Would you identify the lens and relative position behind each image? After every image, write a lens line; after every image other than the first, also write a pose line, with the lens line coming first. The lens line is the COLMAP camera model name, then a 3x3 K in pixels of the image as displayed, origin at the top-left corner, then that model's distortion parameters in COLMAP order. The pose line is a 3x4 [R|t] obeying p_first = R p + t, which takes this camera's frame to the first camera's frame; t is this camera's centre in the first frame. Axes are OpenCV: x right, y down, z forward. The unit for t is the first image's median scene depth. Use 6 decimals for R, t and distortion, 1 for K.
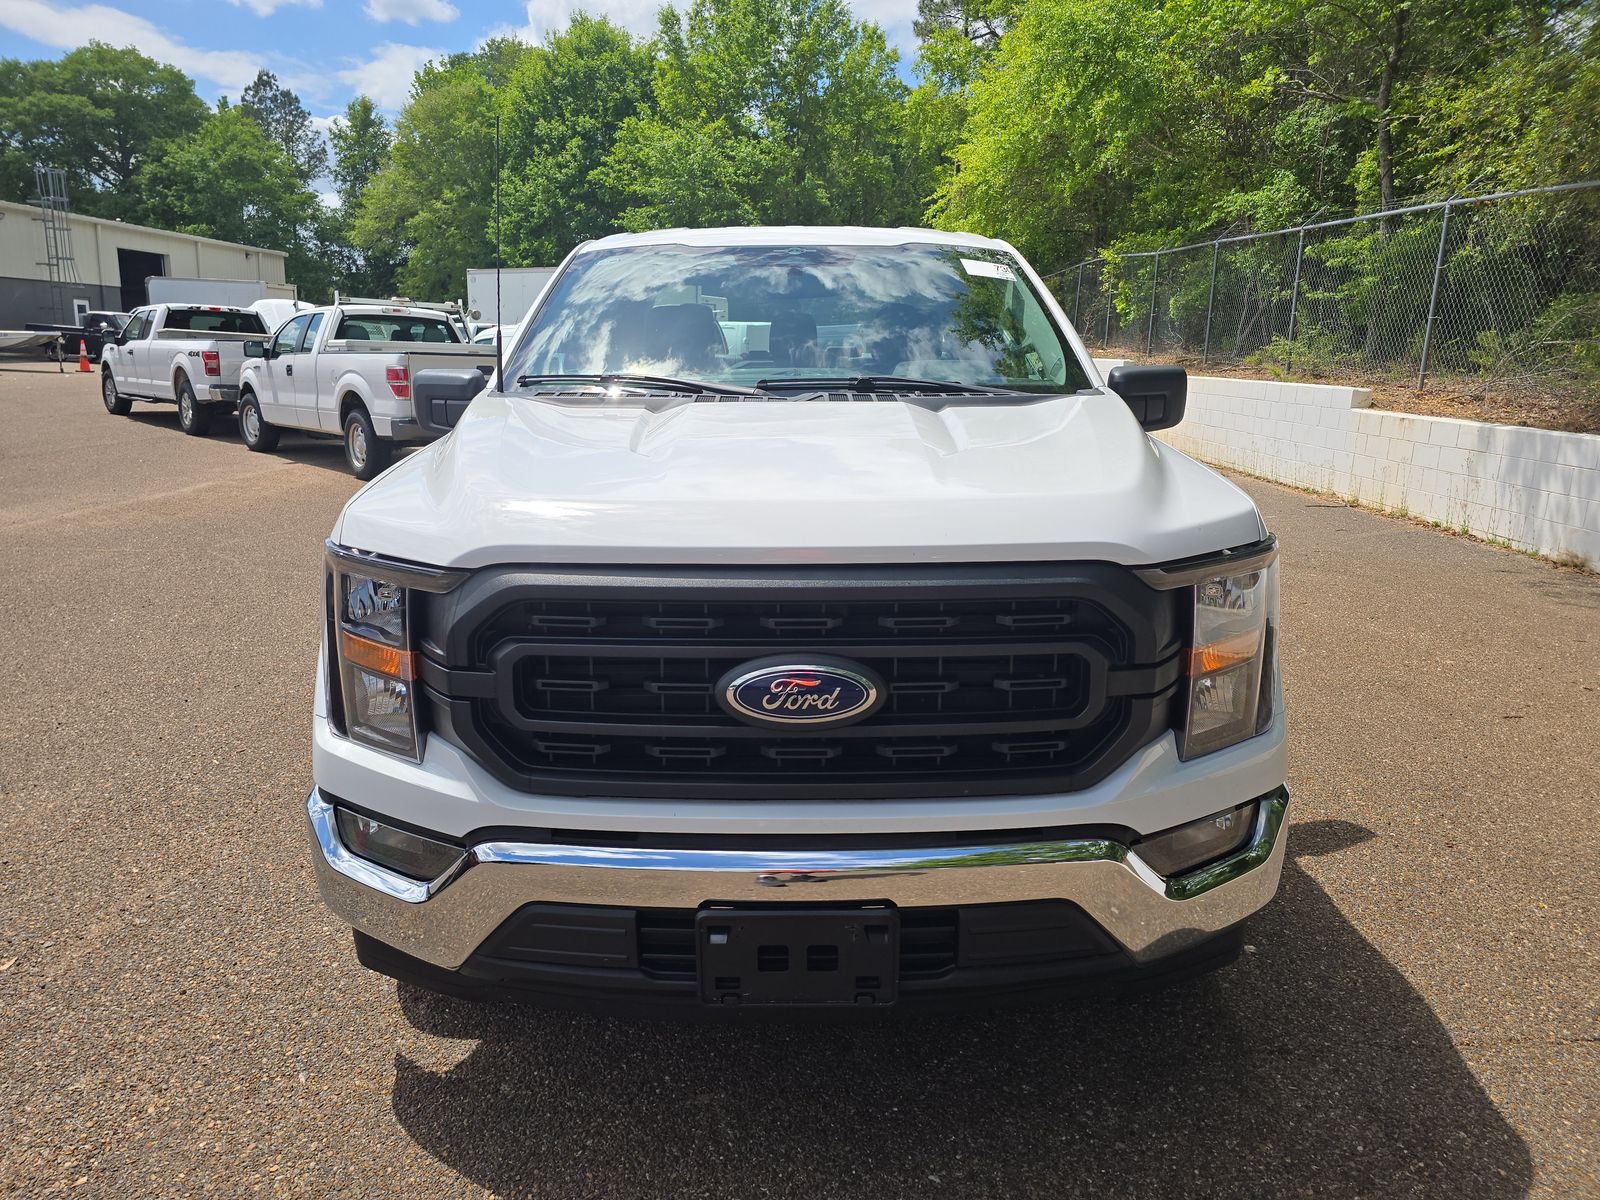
lens RADIAL K [[1062.4, 0, 788.7], [0, 1062.4, 608.4], [0, 0, 1]] dist [0.019579, -0.027474]
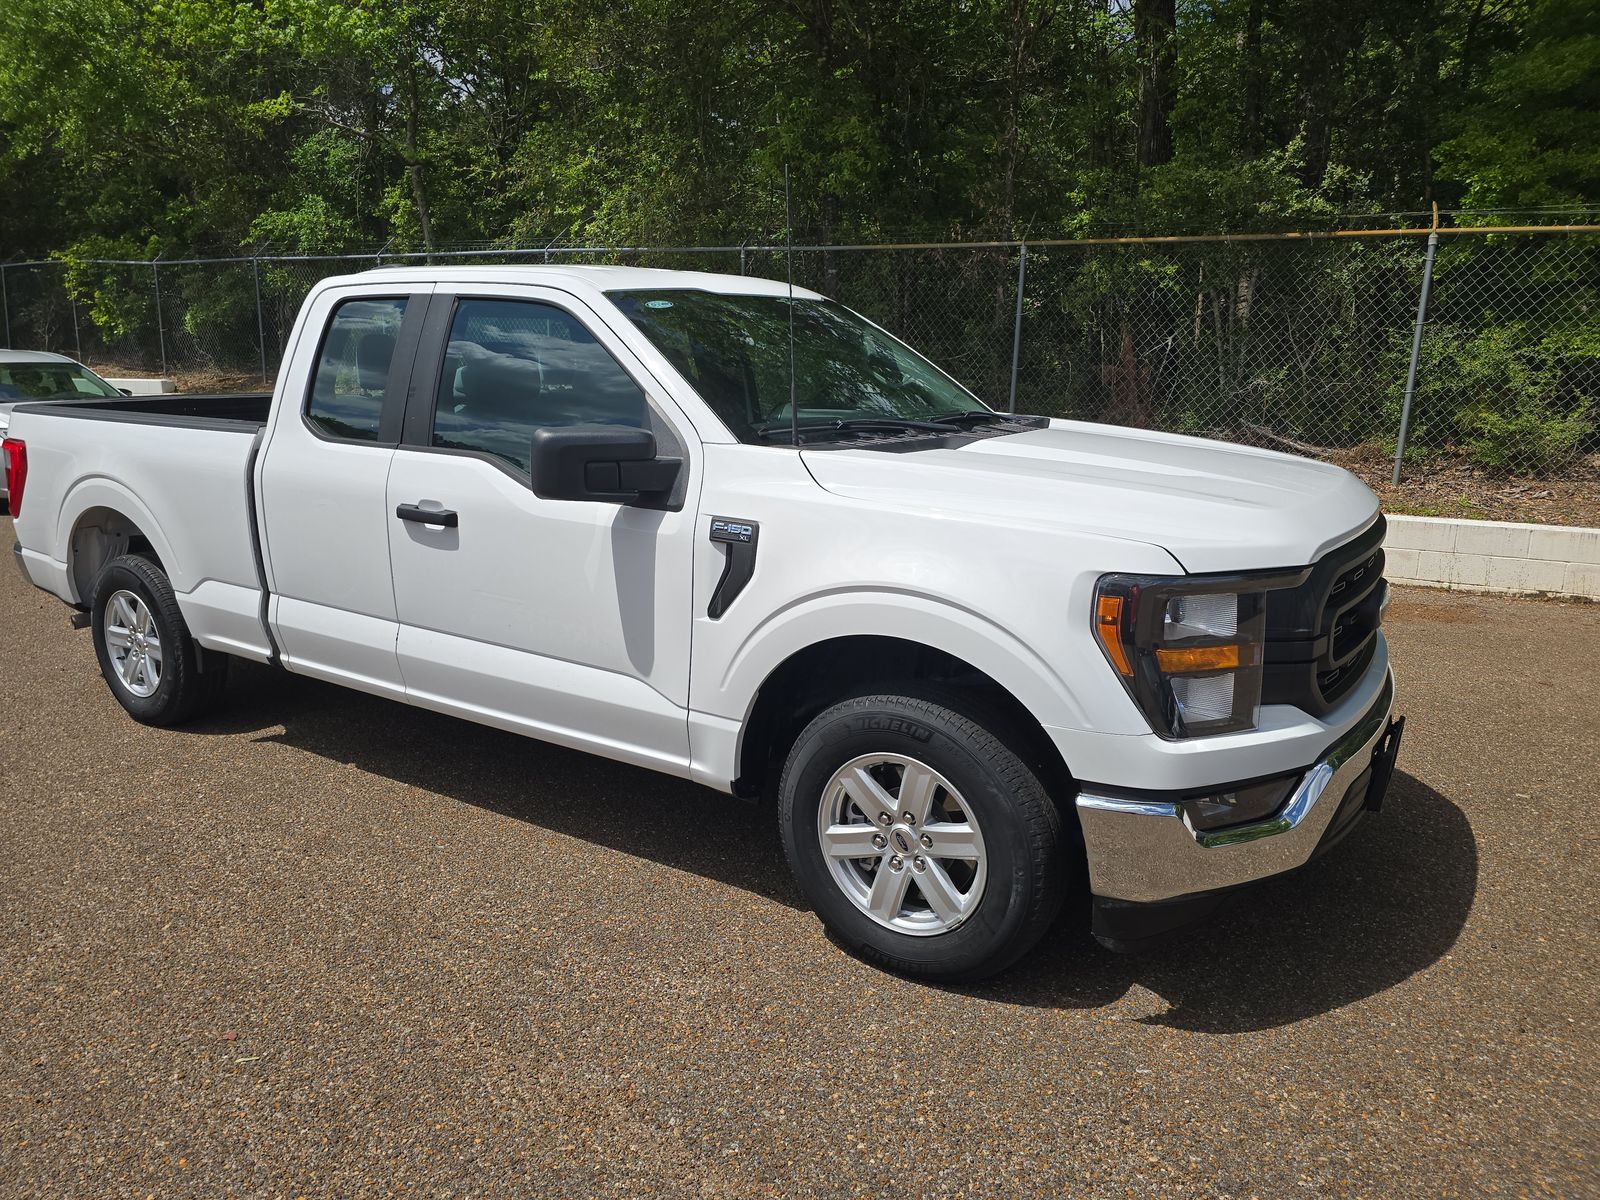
lens RADIAL K [[1062.4, 0, 788.7], [0, 1062.4, 608.4], [0, 0, 1]] dist [0.019579, -0.027474]
pose [[0.529236, -0.192974, 0.826239, -1.376561], [0.201422, 0.974530, 0.098590, -0.194414], [-0.824220, 0.114246, 0.554625, 0.601350]]
